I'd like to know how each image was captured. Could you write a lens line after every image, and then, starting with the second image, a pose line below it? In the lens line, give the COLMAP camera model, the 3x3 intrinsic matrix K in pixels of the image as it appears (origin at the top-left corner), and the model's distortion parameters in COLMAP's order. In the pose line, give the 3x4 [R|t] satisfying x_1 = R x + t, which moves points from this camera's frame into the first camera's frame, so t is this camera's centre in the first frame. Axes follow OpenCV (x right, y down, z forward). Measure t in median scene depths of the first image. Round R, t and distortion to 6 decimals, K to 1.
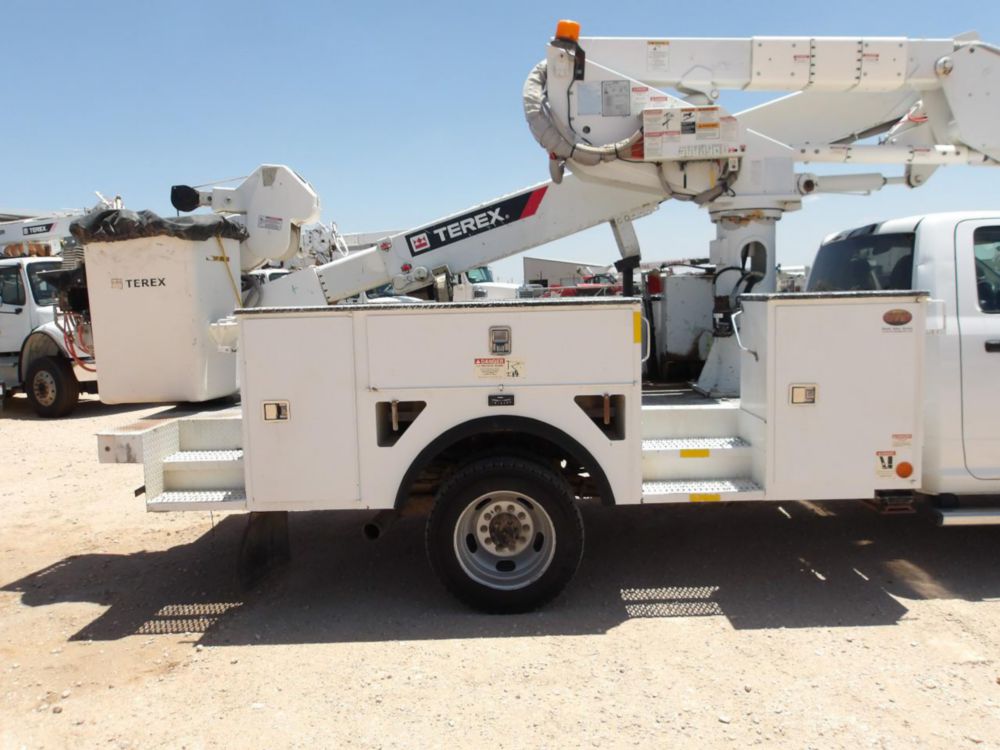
lens RADIAL K [[811.9, 0, 494.0], [0, 811.9, 372.7], [0, 0, 1]] dist [-0.006086, 0.004178]
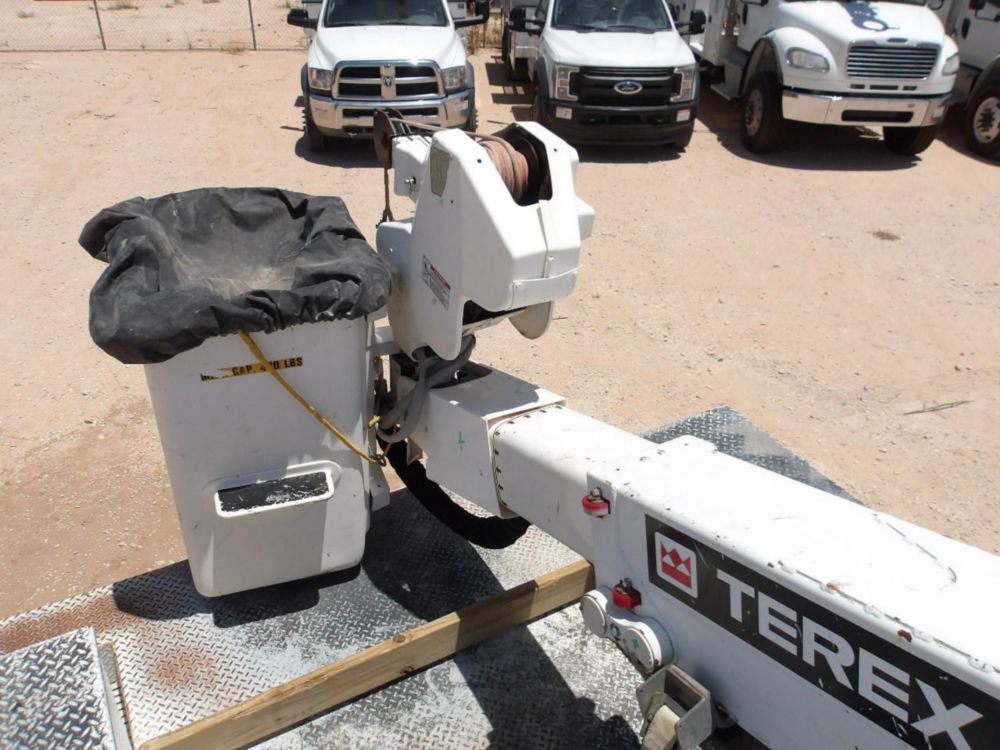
lens RADIAL K [[811.9, 0, 494.3], [0, 811.9, 376.8], [0, 0, 1]] dist [-0.006086, 0.004178]
pose [[0.512056, 0.499738, -0.698613, 0.046195], [-0.129726, 0.848996, 0.512228, -0.389755], [0.849100, -0.171661, 0.499562, 0.899476]]
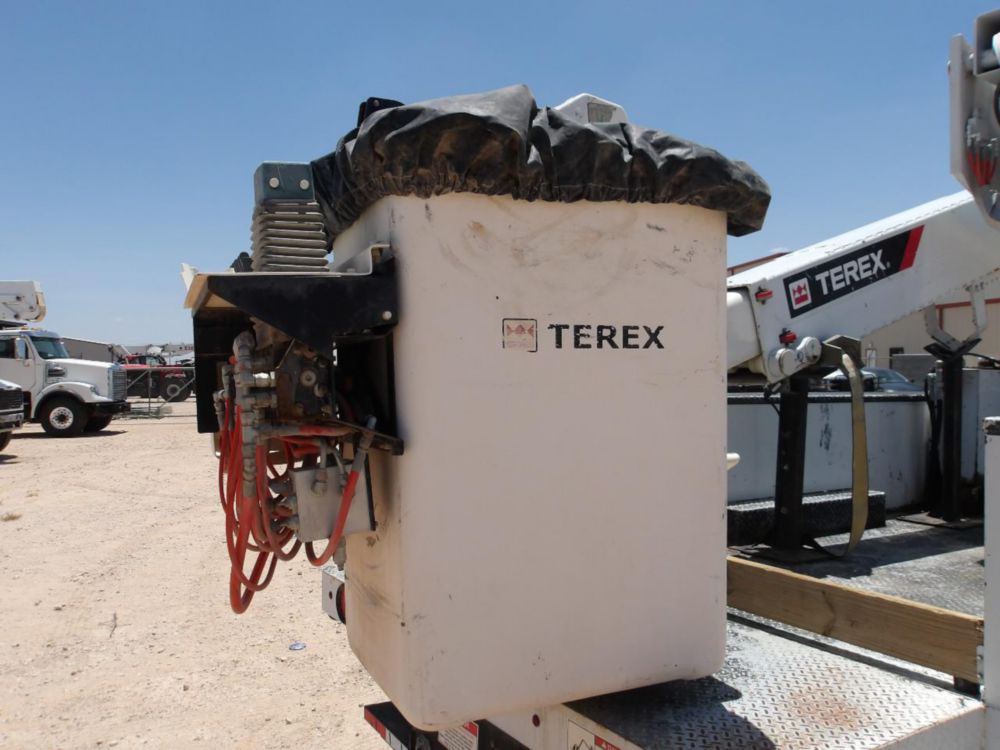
lens RADIAL K [[811.9, 0, 495.3], [0, 811.9, 370.7], [0, 0, 1]] dist [-0.006086, 0.004178]
pose [[0.824930, 0.035240, 0.564135, -0.634865], [0.025578, 0.994705, -0.099538, -0.063727], [-0.564656, 0.096541, 0.819661, 0.735981]]
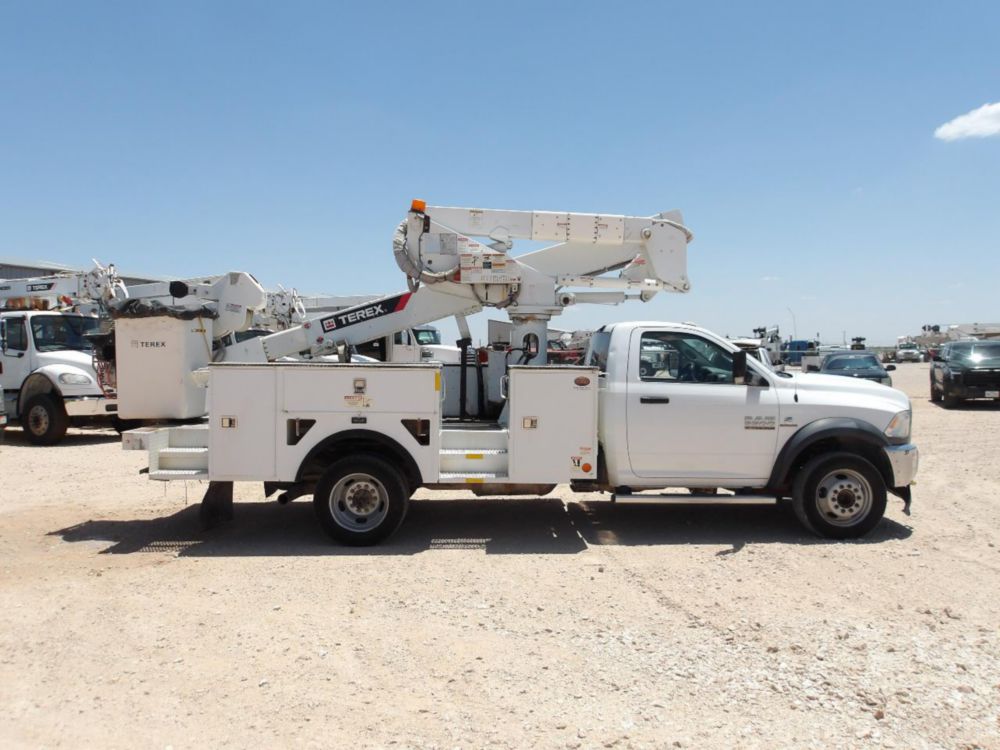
lens RADIAL K [[811.9, 0, 494.7], [0, 811.9, 374.2], [0, 0, 1]] dist [-0.006086, 0.004178]
pose [[0.998503, 0.037168, 0.040118, 0.185132], [-0.034172, 0.996750, -0.072947, 0.042611], [-0.042699, 0.071467, 0.996529, -0.624397]]
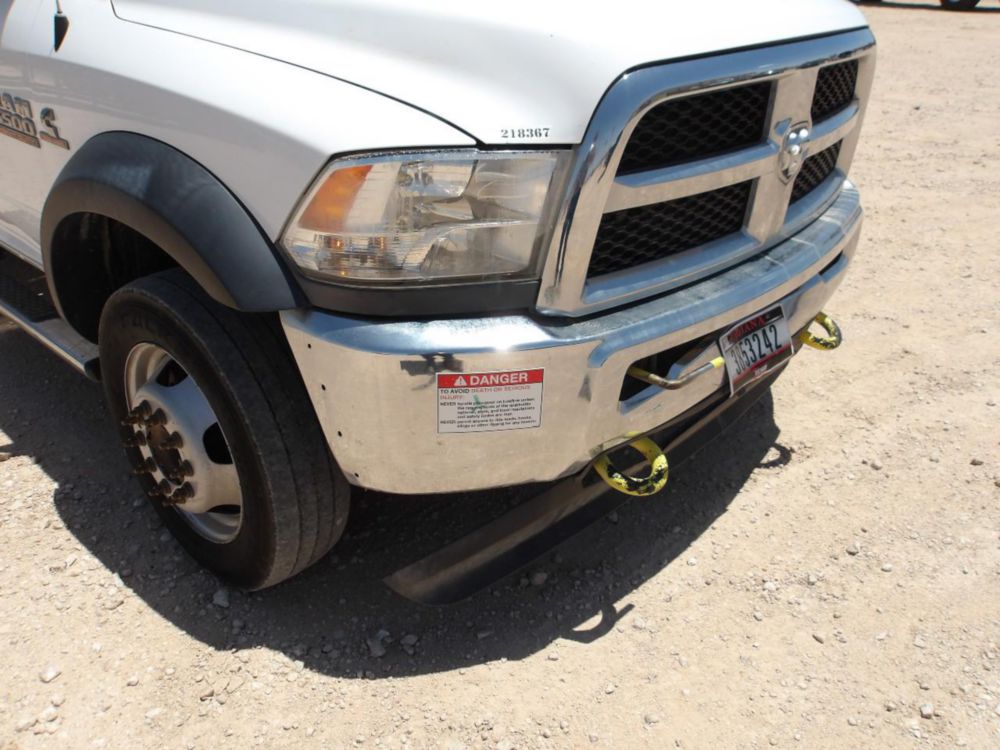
lens RADIAL K [[811.9, 0, 494.6], [0, 811.9, 371.9], [0, 0, 1]] dist [-0.006086, 0.004178]
pose [[0.748856, 0.340095, -0.568814, 1.215502], [-0.089103, 0.902161, 0.422098, -0.075505], [0.656715, -0.265408, 0.705892, 0.666138]]
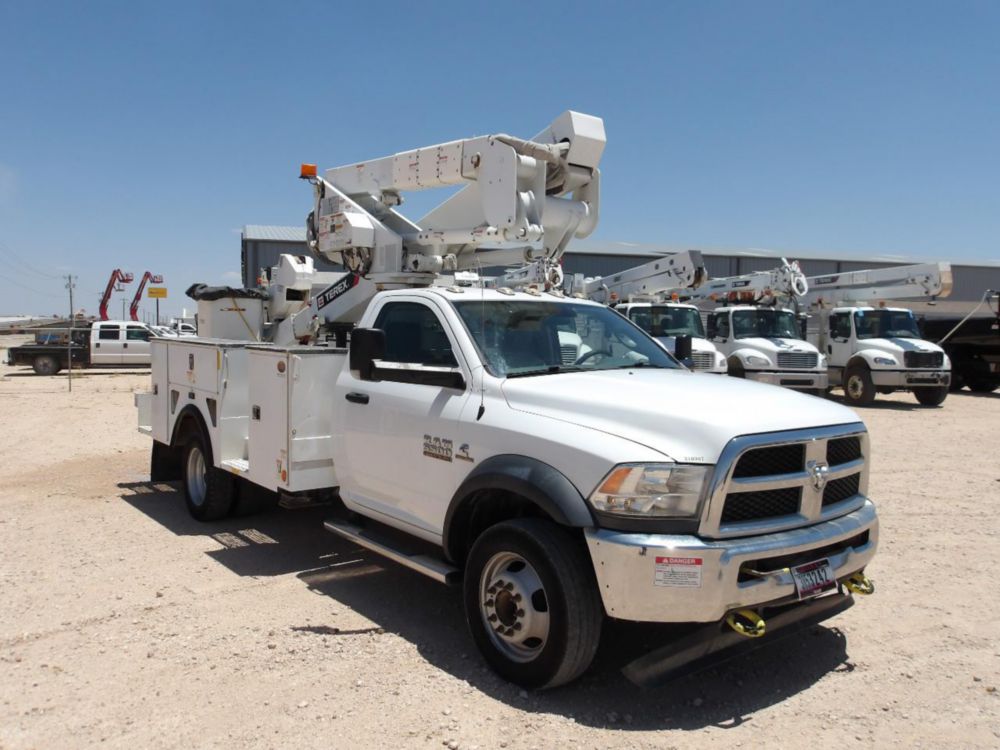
lens RADIAL K [[811.9, 0, 494.7], [0, 811.9, 372.3], [0, 0, 1]] dist [-0.006086, 0.004178]
pose [[0.632396, 0.085399, -0.769924, 1.464819], [-0.111987, 0.993543, 0.018220, -0.100942], [0.766508, 0.074699, 0.637876, 0.301823]]
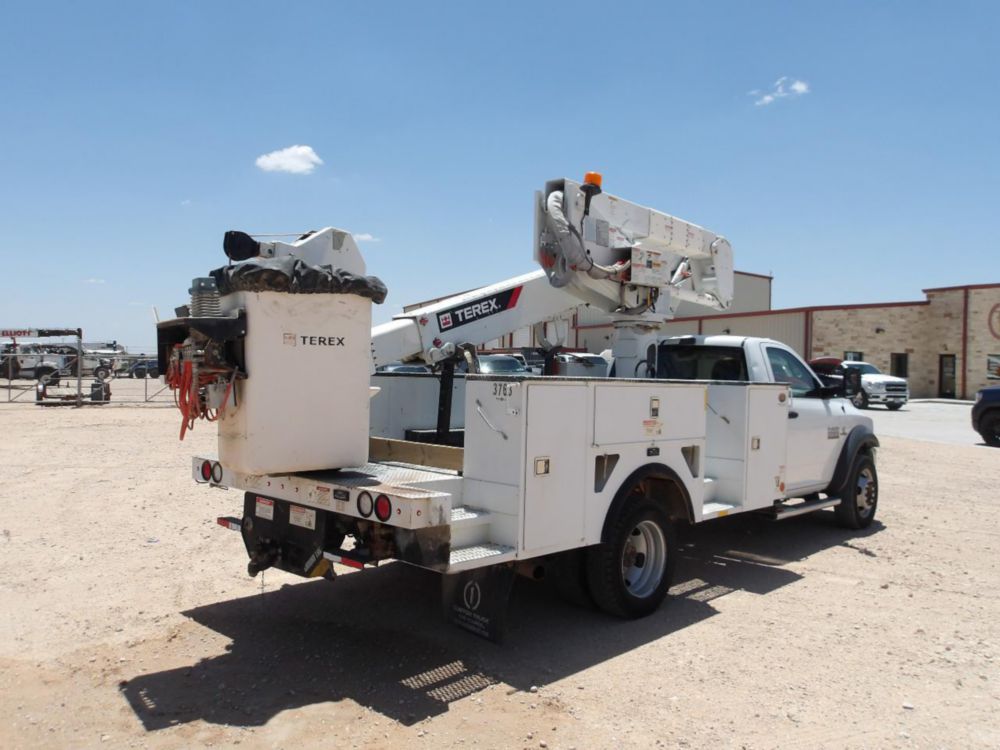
lens RADIAL K [[811.9, 0, 497.1], [0, 811.9, 371.5], [0, 0, 1]] dist [-0.006086, 0.004178]
pose [[0.676481, 0.047854, 0.734904, -0.949651], [0.026613, 0.995647, -0.089330, 0.012013], [-0.735979, 0.079988, 0.672263, 0.223586]]
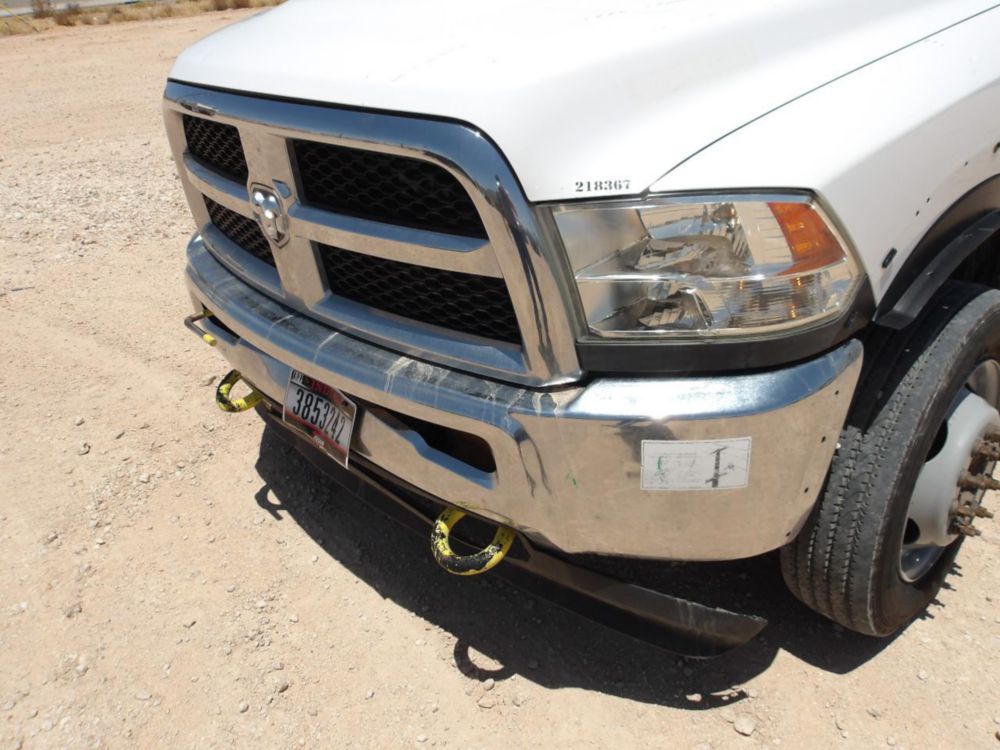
lens RADIAL K [[811.9, 0, 503.9], [0, 811.9, 375.3], [0, 0, 1]] dist [-0.006086, 0.004178]
pose [[-0.699755, 0.427814, -0.572117, 1.225605], [0.037126, 0.821551, 0.568925, -0.152794], [0.713417, 0.376868, -0.590768, 1.322799]]
